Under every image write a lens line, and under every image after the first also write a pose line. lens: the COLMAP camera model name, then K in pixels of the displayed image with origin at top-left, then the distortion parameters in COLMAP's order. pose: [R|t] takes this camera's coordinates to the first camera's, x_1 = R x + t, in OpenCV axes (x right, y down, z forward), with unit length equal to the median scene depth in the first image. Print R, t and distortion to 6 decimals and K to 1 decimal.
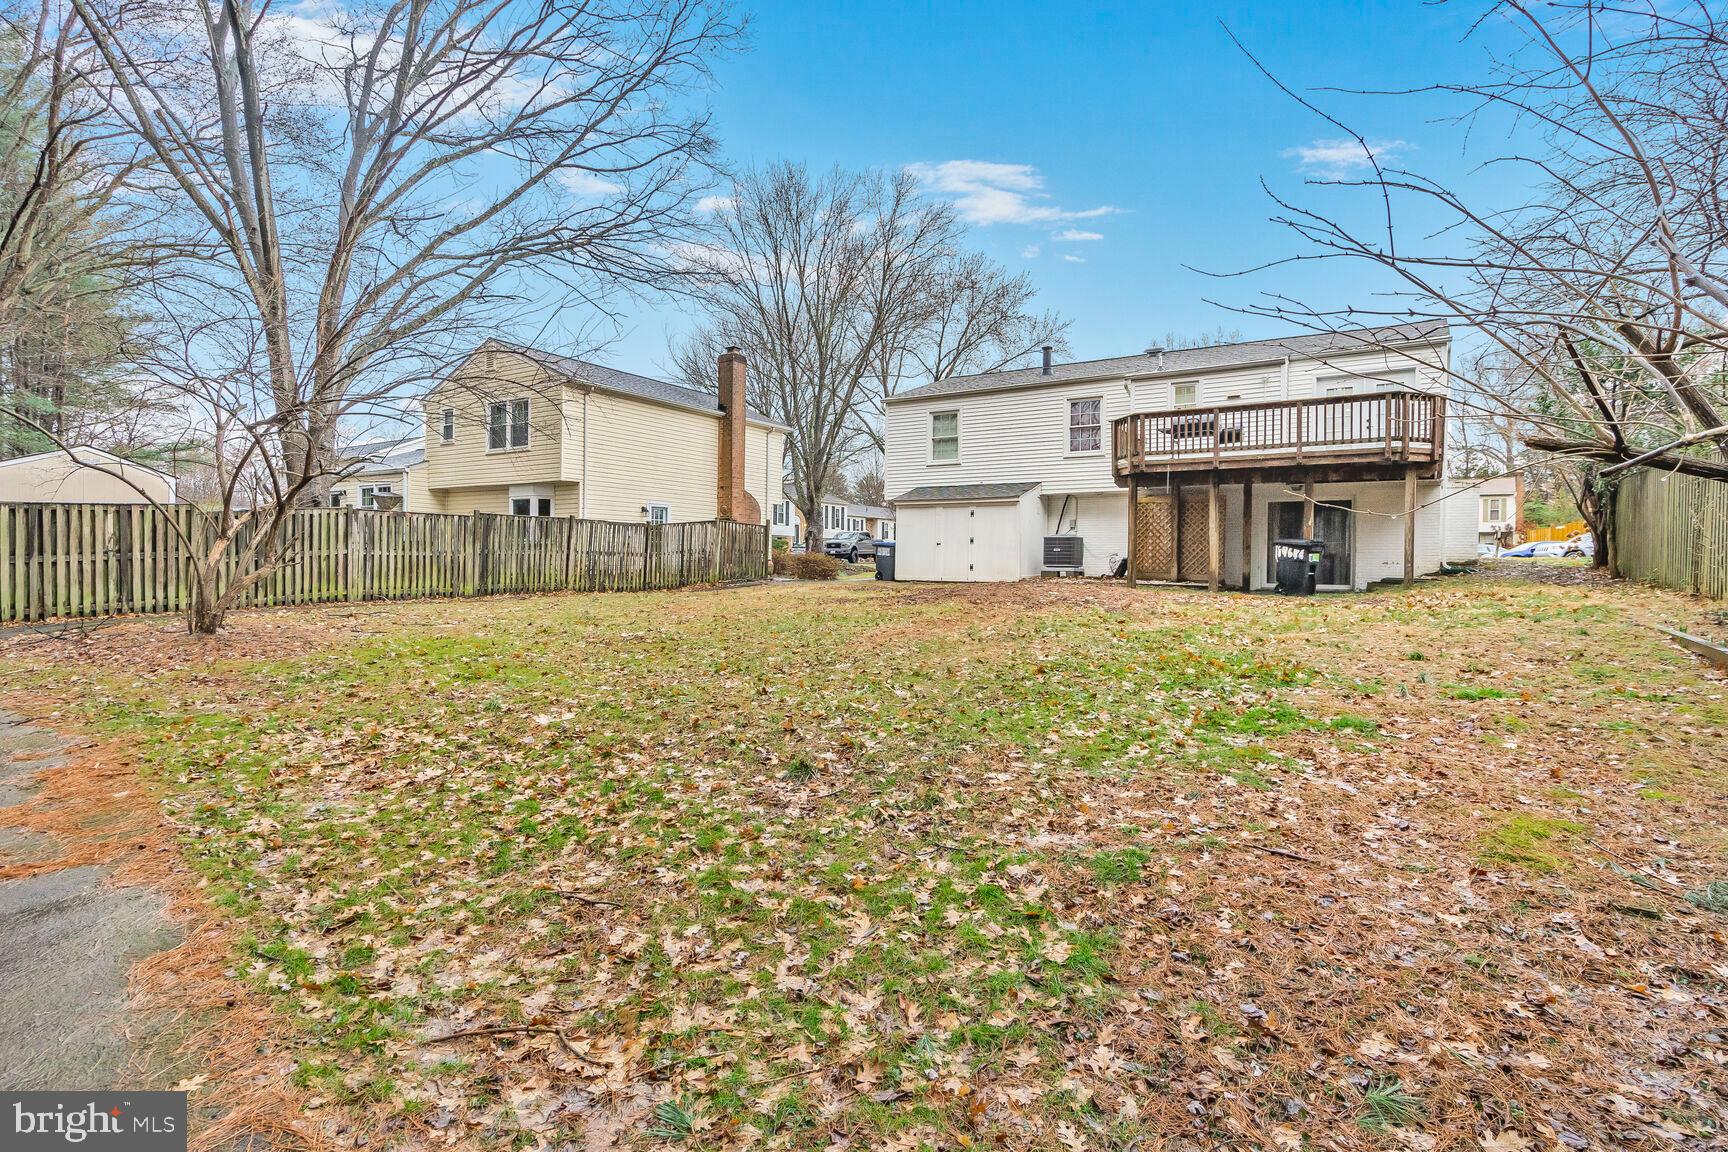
lens RADIAL K [[896.8, 0, 862.2], [0, 896.8, 577.4], [0, 0, 1]] dist [0.007113, 0.000403]
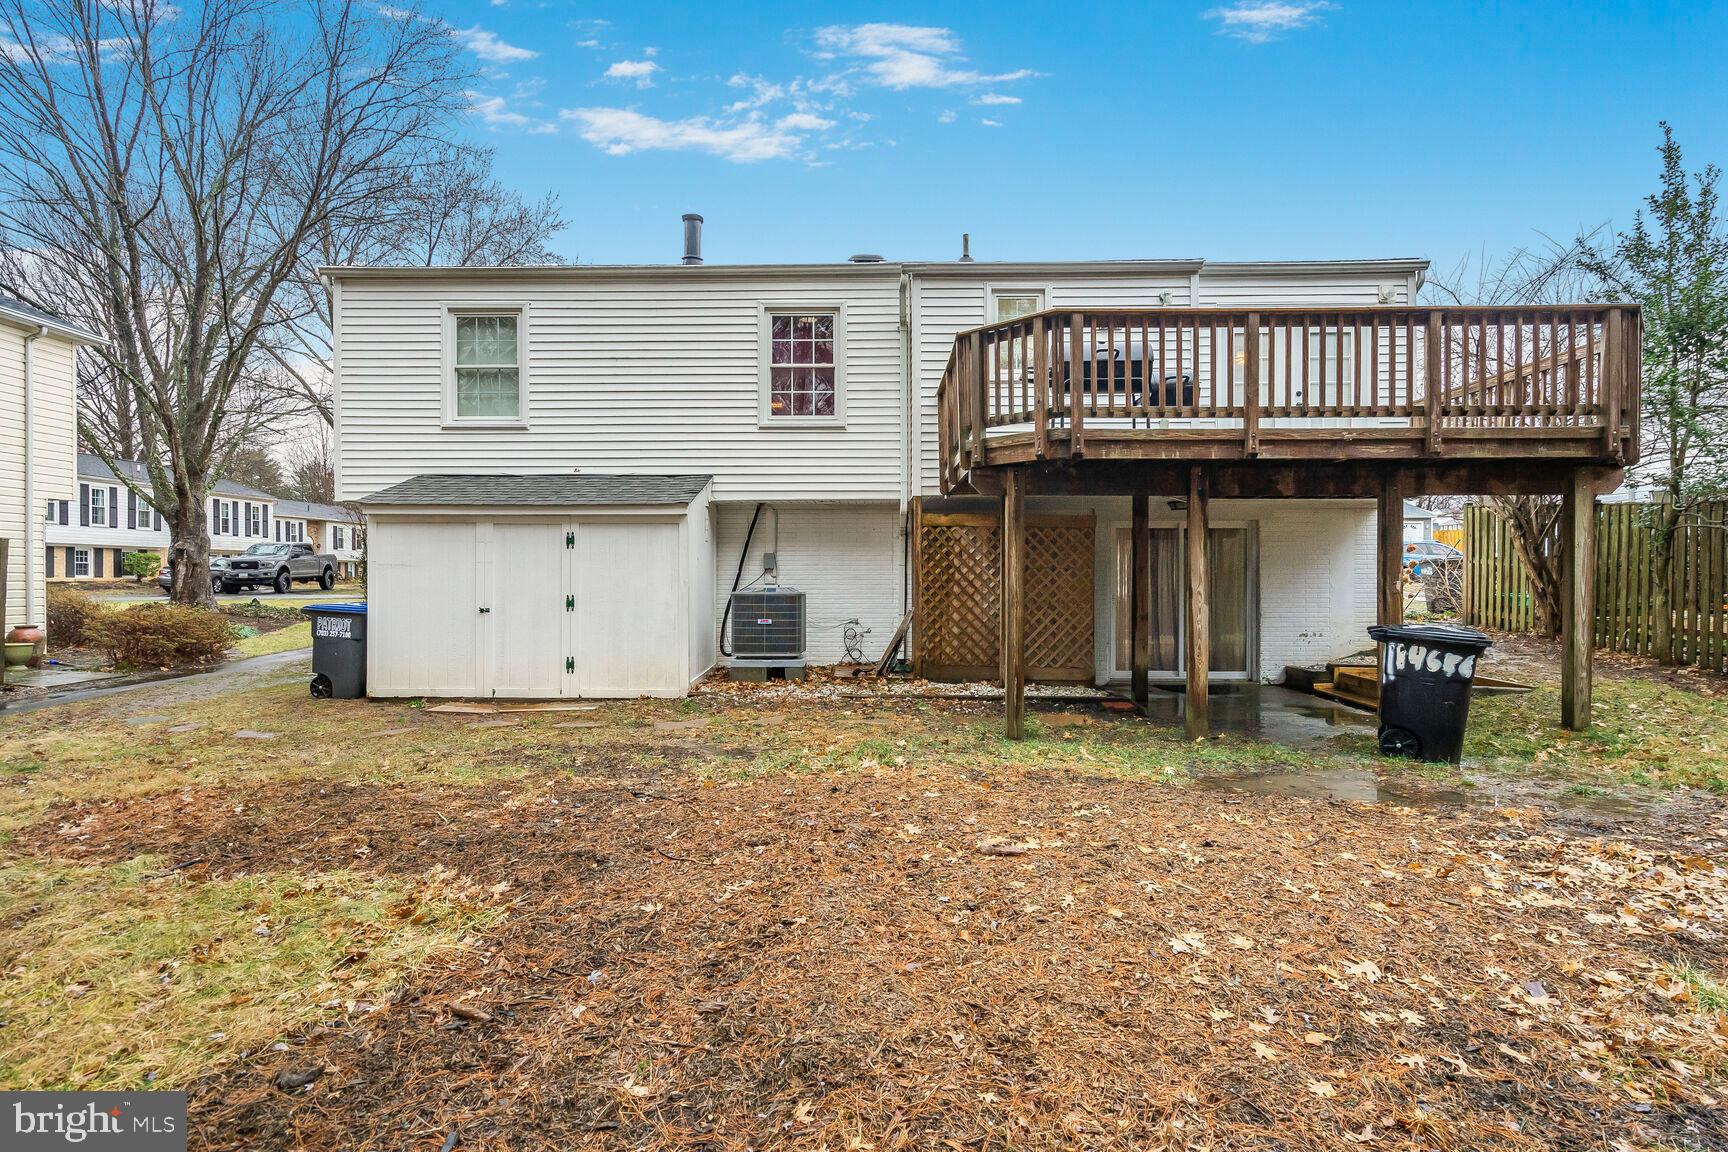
lens RADIAL K [[896.8, 0, 865.3], [0, 896.8, 585.1], [0, 0, 1]] dist [0.007113, 0.000403]
pose [[0.849778, -0.016827, 0.526873, 0.014102], [0.014797, 0.999858, 0.008067, -0.047819], [-0.526934, 0.000941, 0.849906, 0.522285]]
